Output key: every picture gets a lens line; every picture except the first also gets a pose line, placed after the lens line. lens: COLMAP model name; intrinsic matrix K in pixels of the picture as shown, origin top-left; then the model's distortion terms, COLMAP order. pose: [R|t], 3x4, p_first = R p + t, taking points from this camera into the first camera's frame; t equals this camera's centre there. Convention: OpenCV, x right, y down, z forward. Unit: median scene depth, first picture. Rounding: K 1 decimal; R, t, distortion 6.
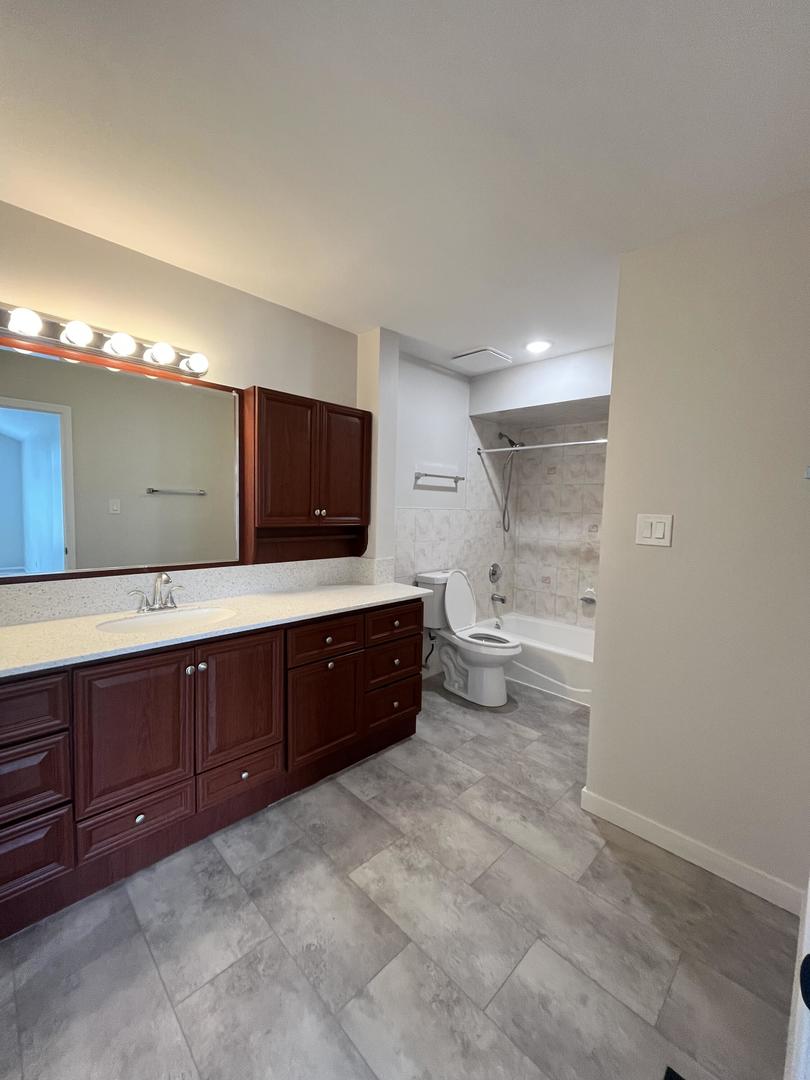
lens RADIAL K [[435.3, 0, 404.5], [0, 435.3, 540.3], [0, 0, 1]] dist [-0.003248, 0.000197]
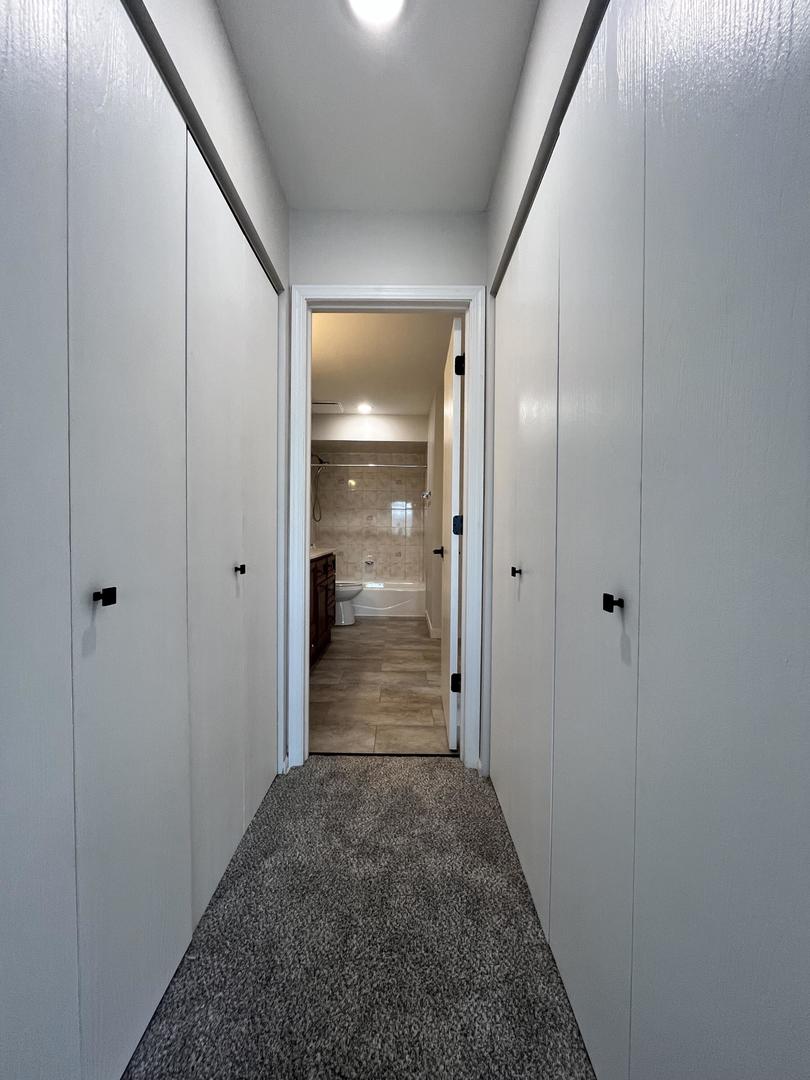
lens RADIAL K [[435.3, 0, 404.1], [0, 435.3, 536.7], [0, 0, 1]] dist [-0.003248, 0.000197]
pose [[0.699787, -0.028020, 0.713802, -1.405592], [0.061852, 0.997854, -0.021467, 0.186248], [-0.711669, 0.059172, 0.700019, -0.506211]]
